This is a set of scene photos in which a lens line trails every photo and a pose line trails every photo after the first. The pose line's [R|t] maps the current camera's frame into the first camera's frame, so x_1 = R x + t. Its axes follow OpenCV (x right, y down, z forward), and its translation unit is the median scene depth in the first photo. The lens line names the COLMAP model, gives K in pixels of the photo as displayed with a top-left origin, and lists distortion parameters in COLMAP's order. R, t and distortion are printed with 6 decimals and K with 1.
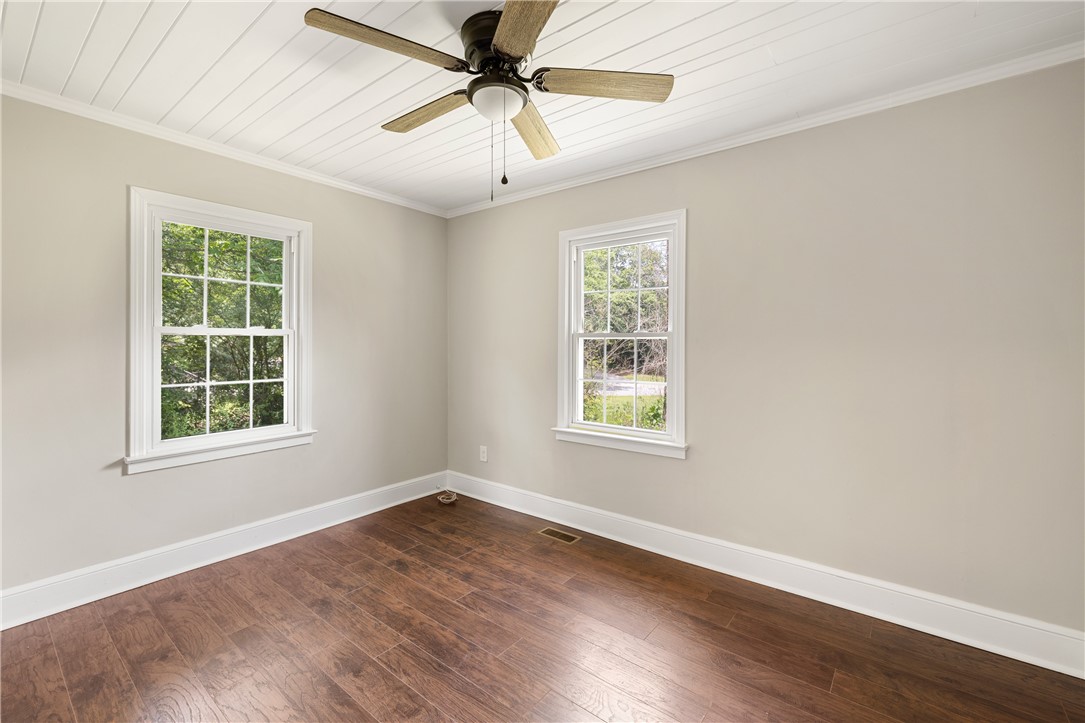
lens RADIAL K [[466.3, 0, 548.2], [0, 466.3, 349.0], [0, 0, 1]] dist [0.000204, 0.000182]
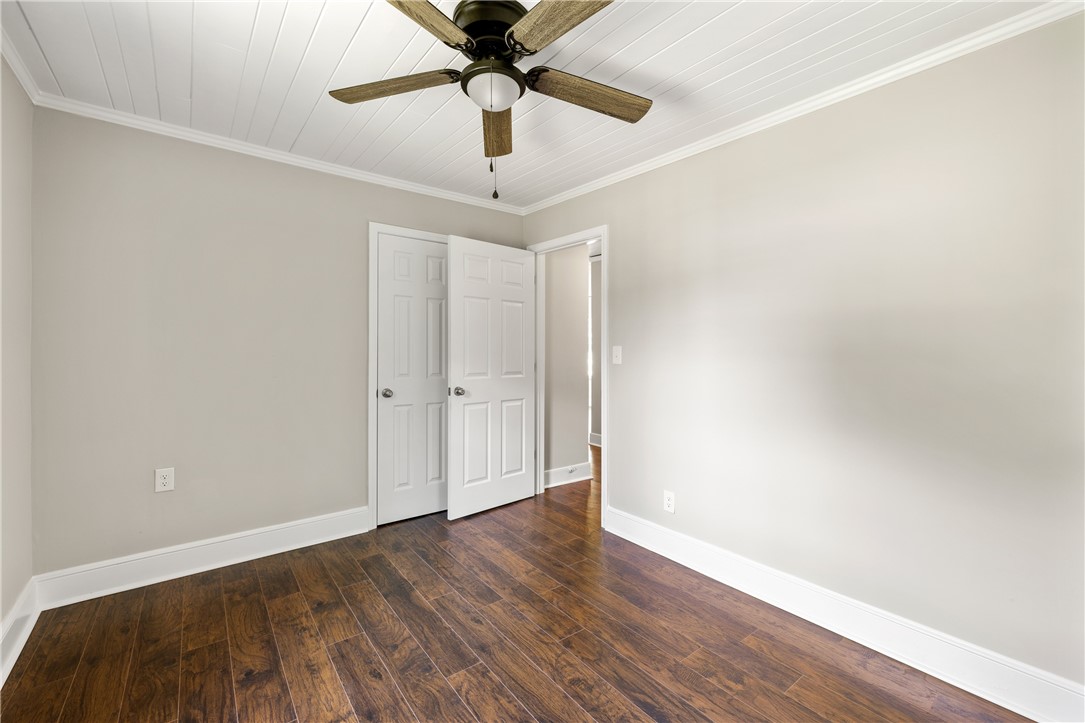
lens RADIAL K [[455.1, 0, 539.4], [0, 455.1, 354.3], [0, 0, 1]] dist [0.000875, -0.000003]
pose [[-0.968196, -0.007874, 0.250069, -0.231052], [-0.001421, 0.999662, 0.025977, -0.005458], [-0.250189, 0.024796, -0.967880, 1.001706]]
